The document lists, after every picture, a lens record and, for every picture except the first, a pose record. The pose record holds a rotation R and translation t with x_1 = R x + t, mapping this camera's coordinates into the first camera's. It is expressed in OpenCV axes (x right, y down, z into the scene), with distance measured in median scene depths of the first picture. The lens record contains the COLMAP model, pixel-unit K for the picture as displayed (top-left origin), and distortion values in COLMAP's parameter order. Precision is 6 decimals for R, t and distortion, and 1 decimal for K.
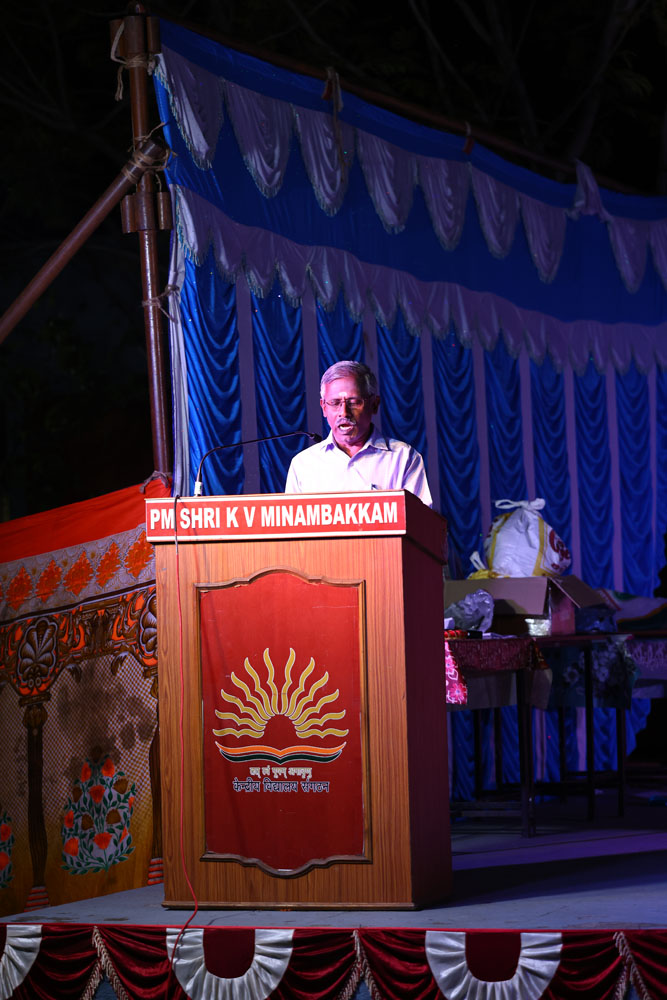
lens RADIAL K [[3020.8, 0, 333.5], [0, 3020.8, 500.0], [0, 0, 1]] dist [-0.223626, 0.219406]
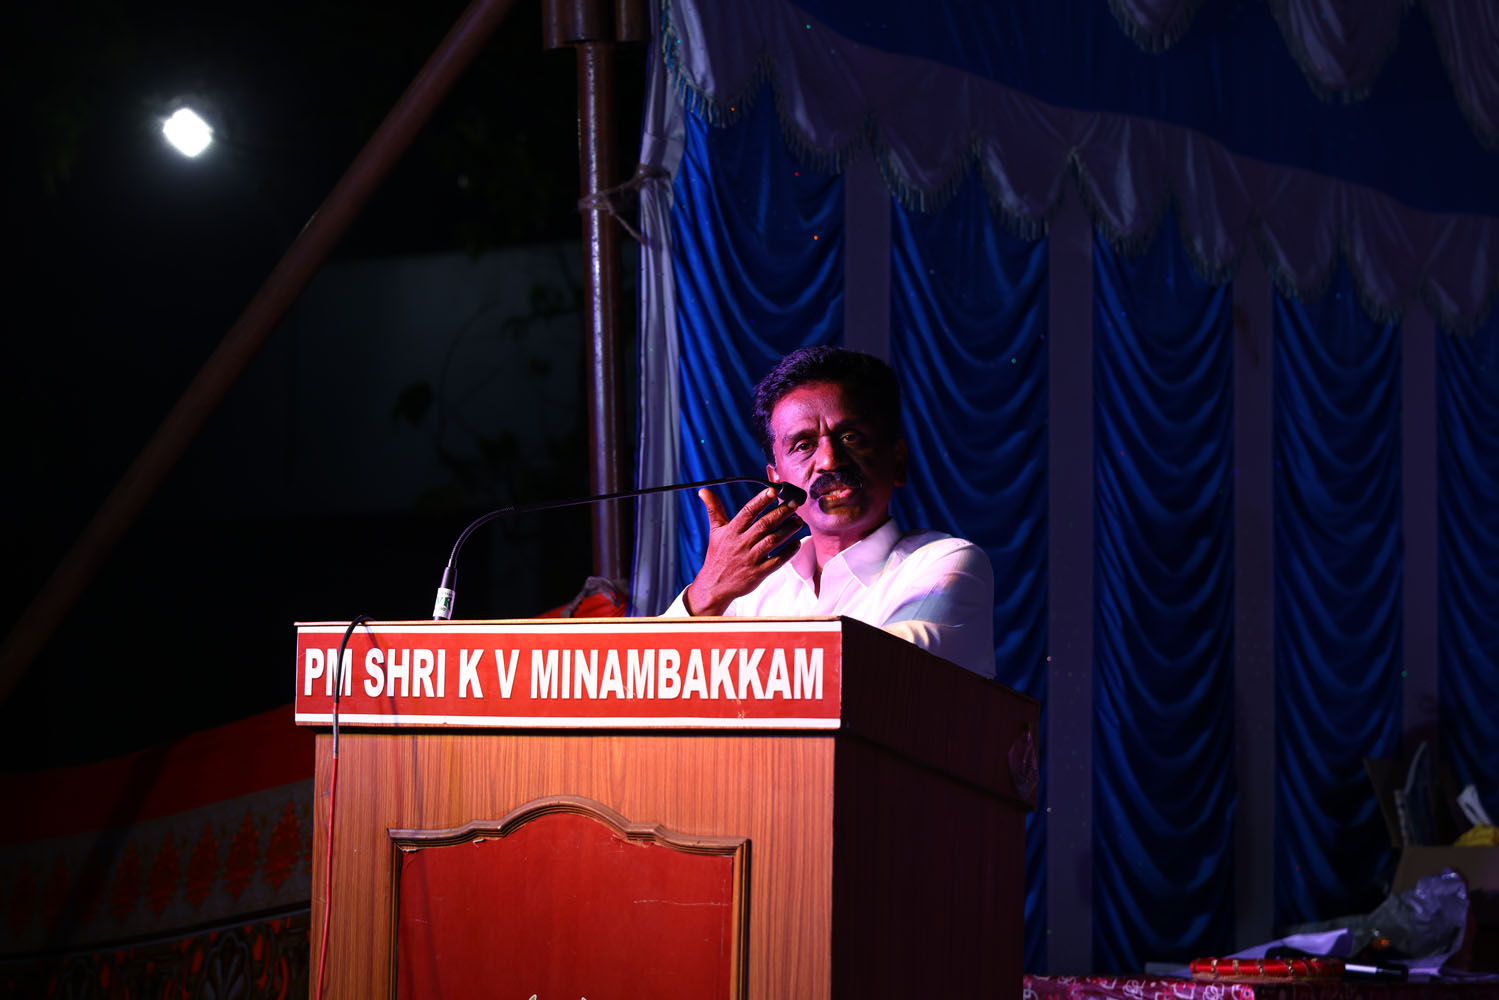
lens RADIAL K [[4544.9, 0, 749.5], [0, 4544.9, 500.0], [0, 0, 1]] dist [-0.169641, 0.868531]
pose [[0.964289, 0.025282, -0.263641, 0.141397], [-0.035888, 0.998725, -0.035492, 0.002323], [0.262408, 0.043686, 0.963968, 0.349607]]
